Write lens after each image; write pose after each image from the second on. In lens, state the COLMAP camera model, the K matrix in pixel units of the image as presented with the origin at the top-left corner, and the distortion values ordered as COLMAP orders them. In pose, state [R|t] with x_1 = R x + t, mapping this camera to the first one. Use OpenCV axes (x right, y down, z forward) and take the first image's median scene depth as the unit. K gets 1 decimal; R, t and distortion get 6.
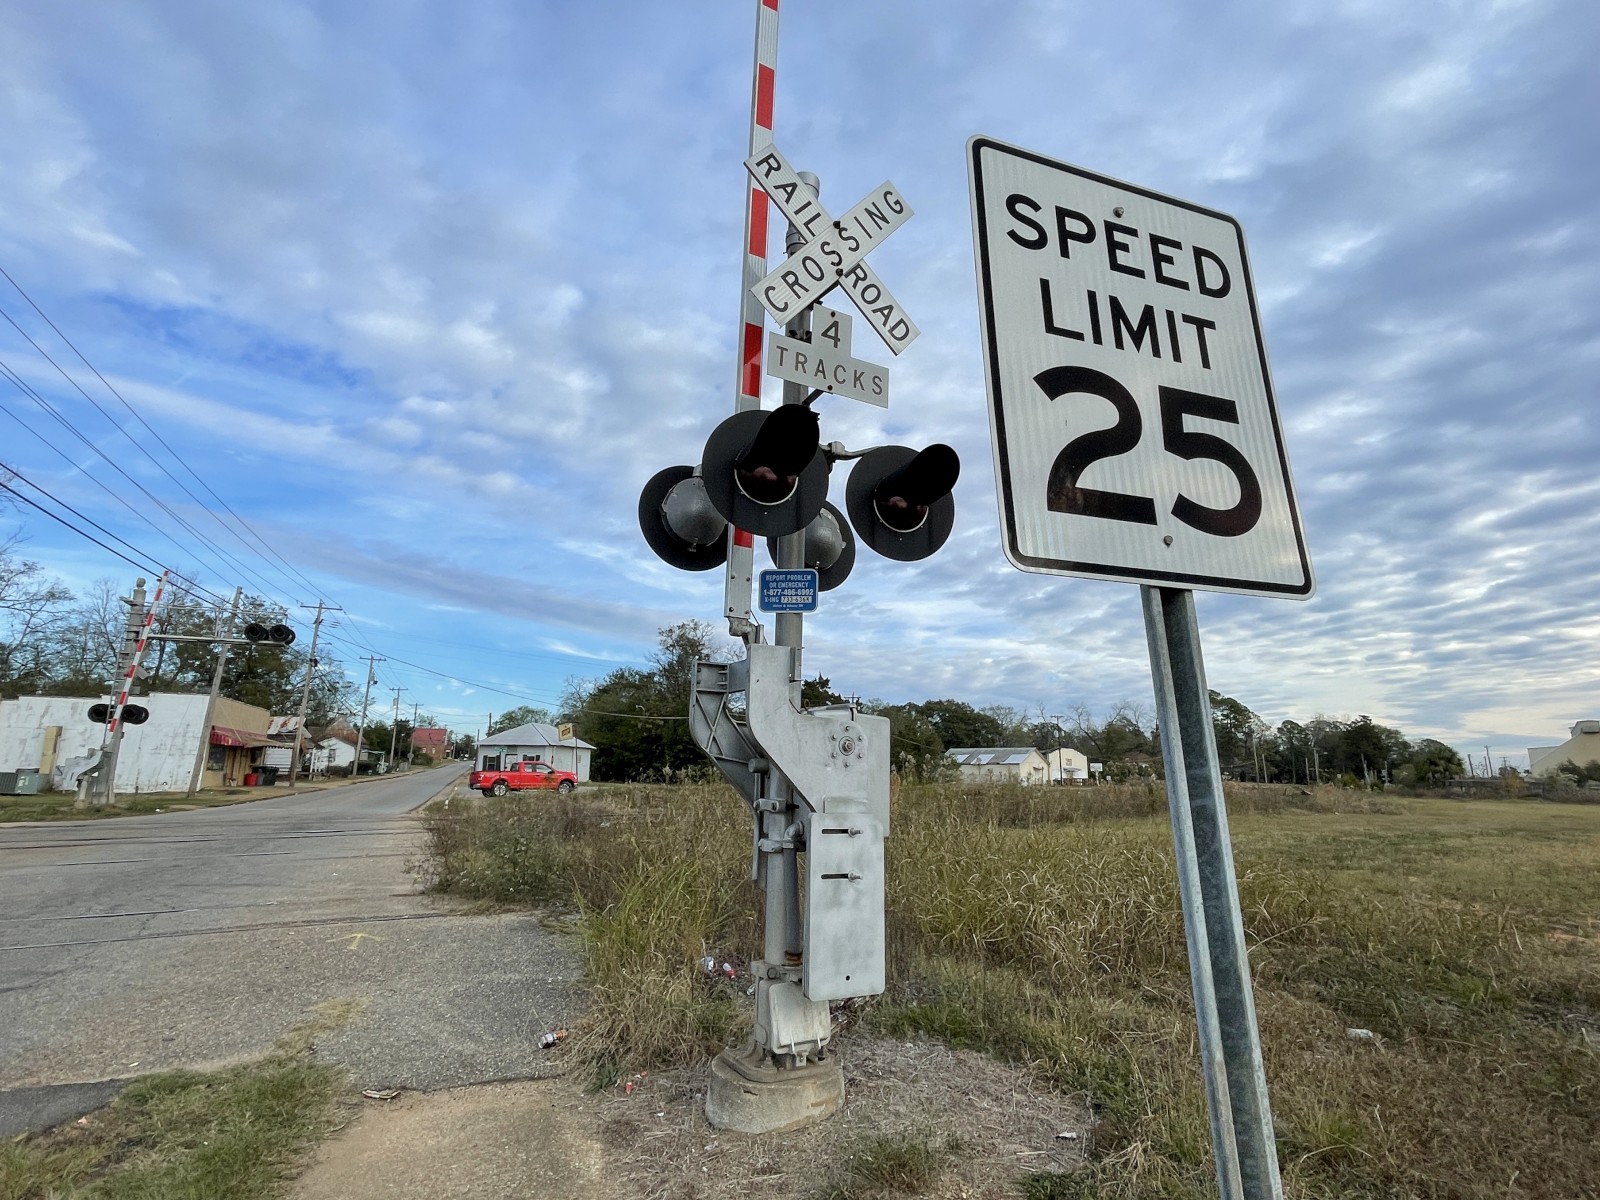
lens RADIAL K [[822.9, 0, 804.1], [0, 822.9, 599.7], [0, 0, 1]] dist [-0.001887, -0.002170]
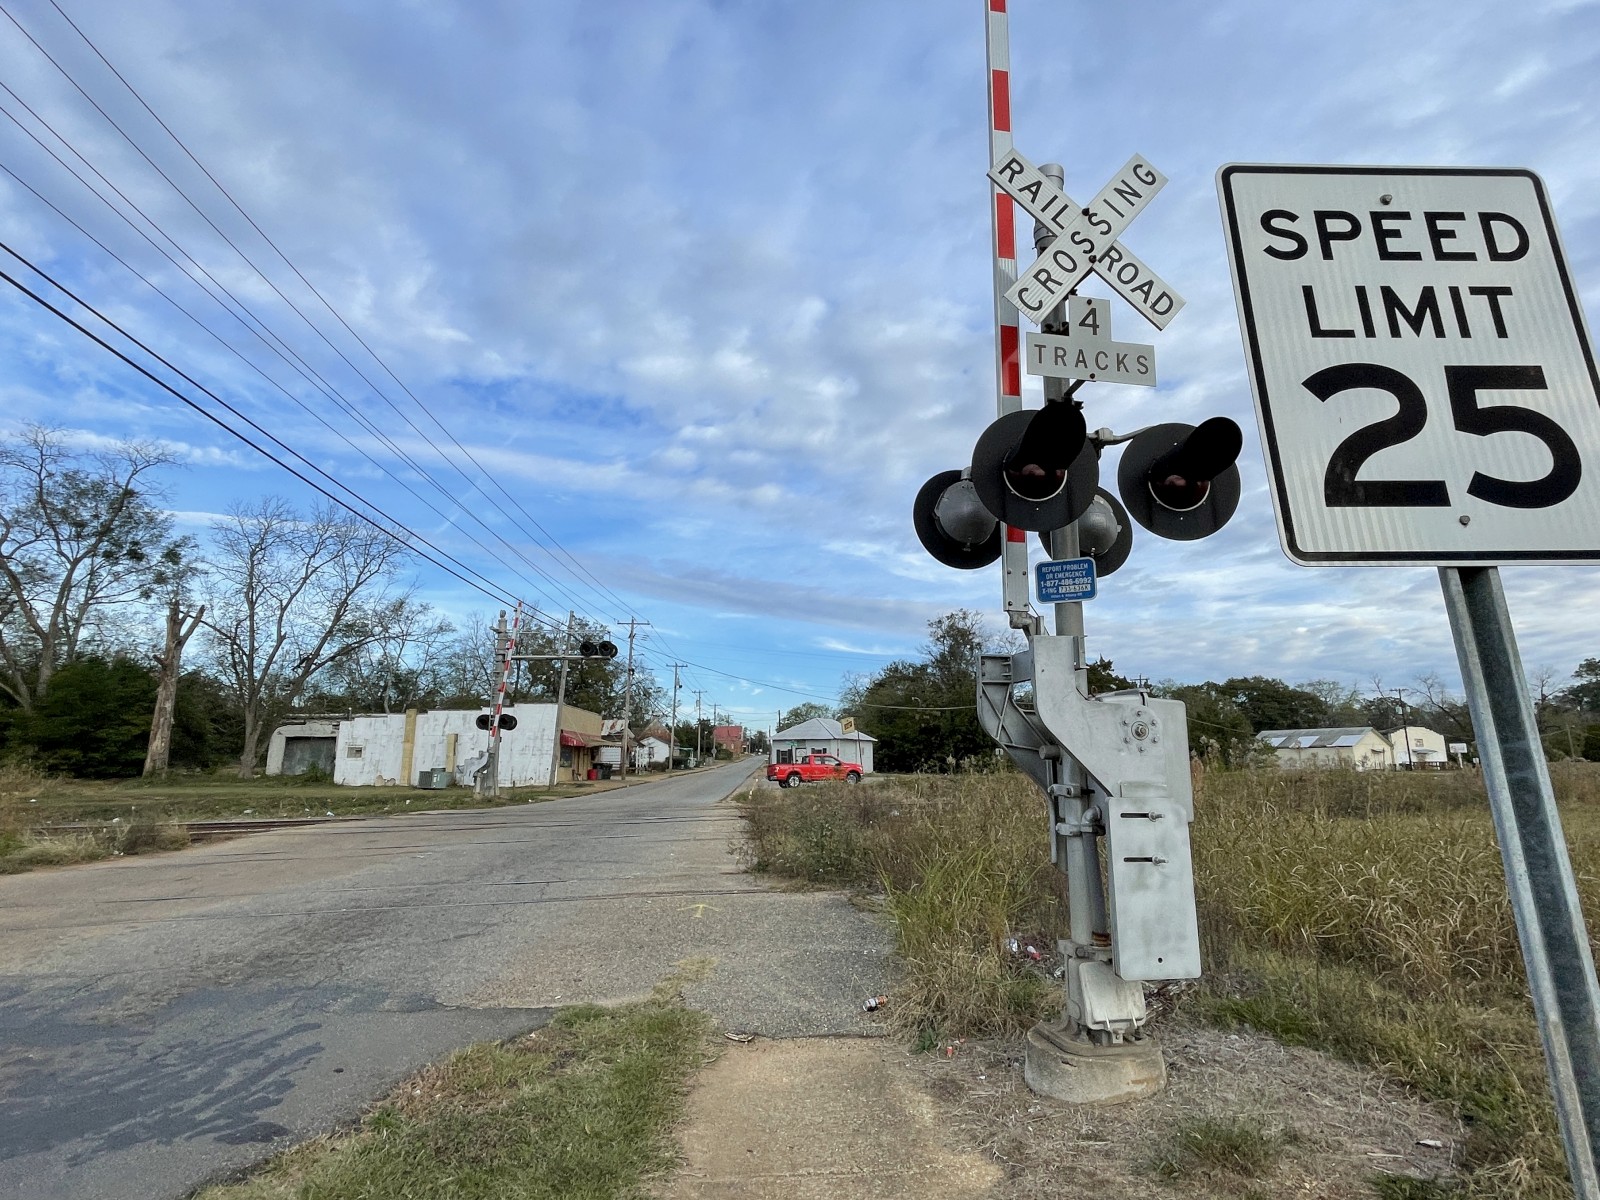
lens RADIAL K [[822.9, 0, 804.1], [0, 822.9, 599.7], [0, 0, 1]] dist [-0.001887, -0.002170]
pose [[0.945802, -0.078650, -0.315075, -0.006068], [0.082155, 0.996617, -0.002162, -0.011517], [0.314179, -0.023840, 0.949064, -0.068239]]
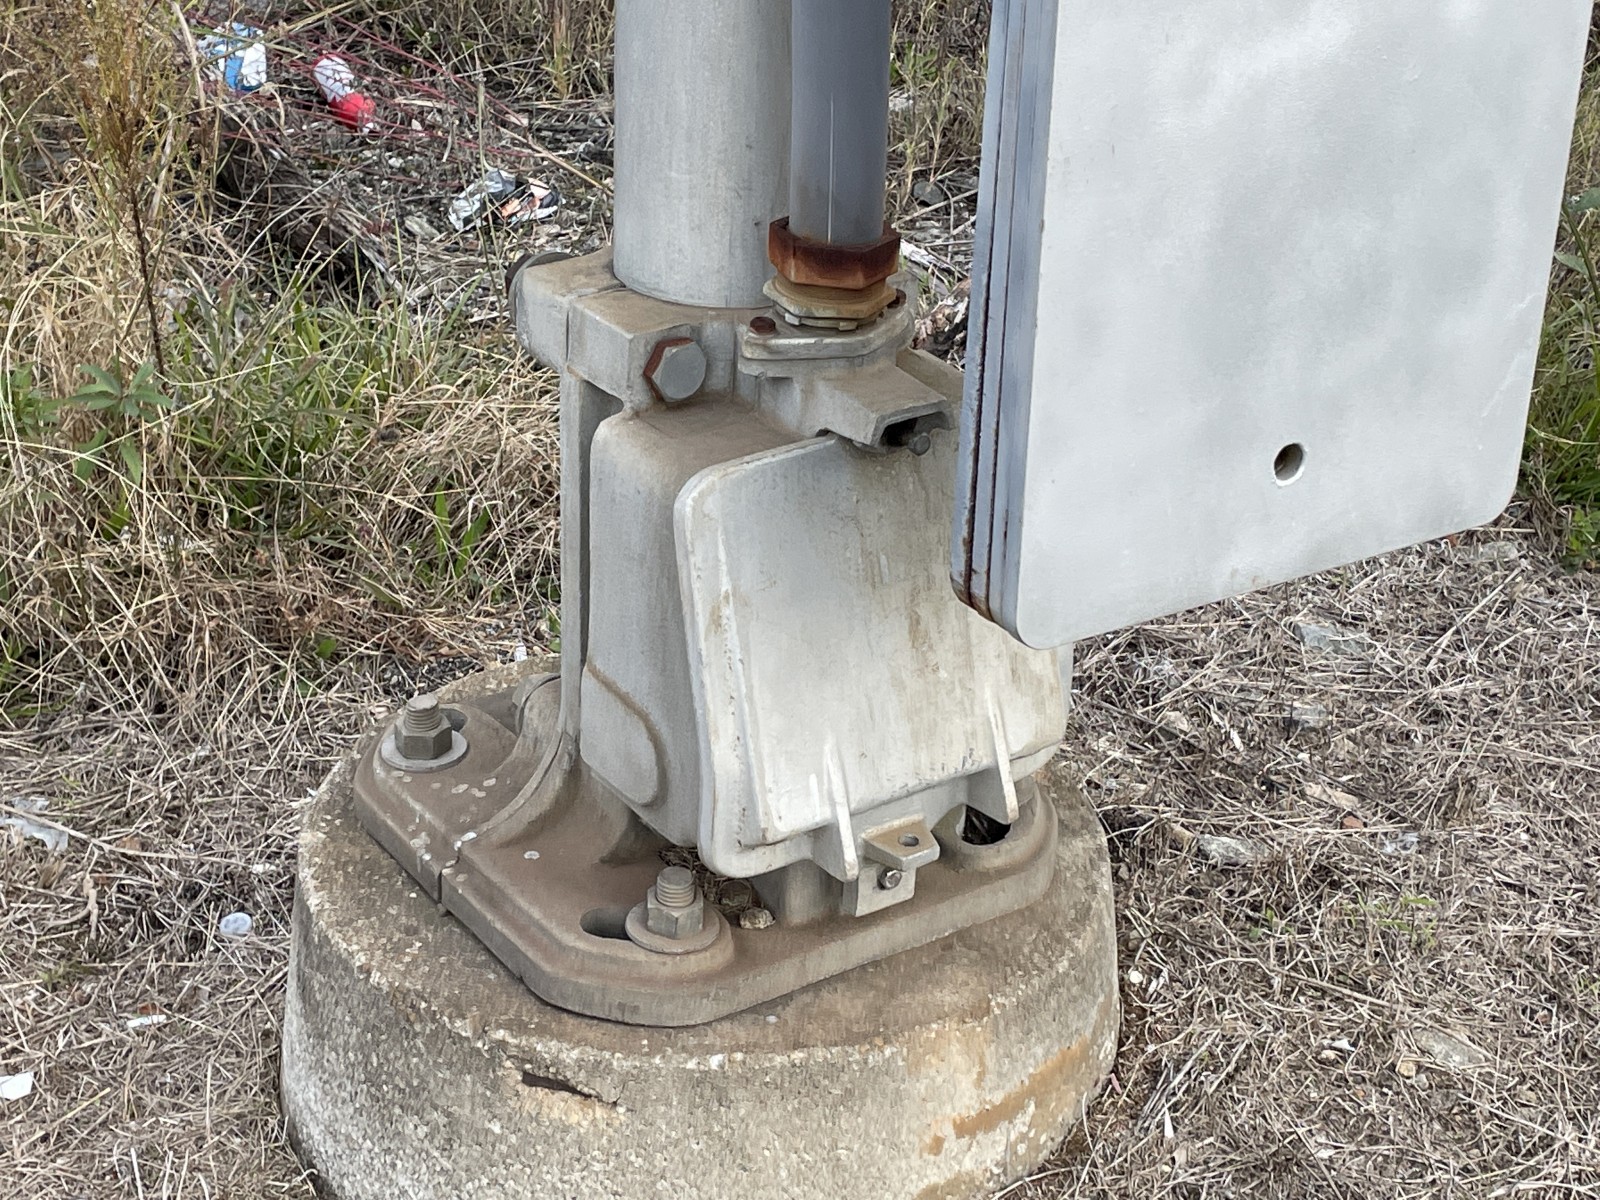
lens RADIAL K [[2690.1, 0, 800.0], [0, 2690.1, 600.0], [0, 0, 1]] dist [-0.009026, -0.039147]
pose [[0.996420, -0.024631, 0.080870, -0.049209], [-0.031599, 0.778763, 0.626522, 0.173012], [-0.078411, -0.626835, 0.775197, 0.540986]]
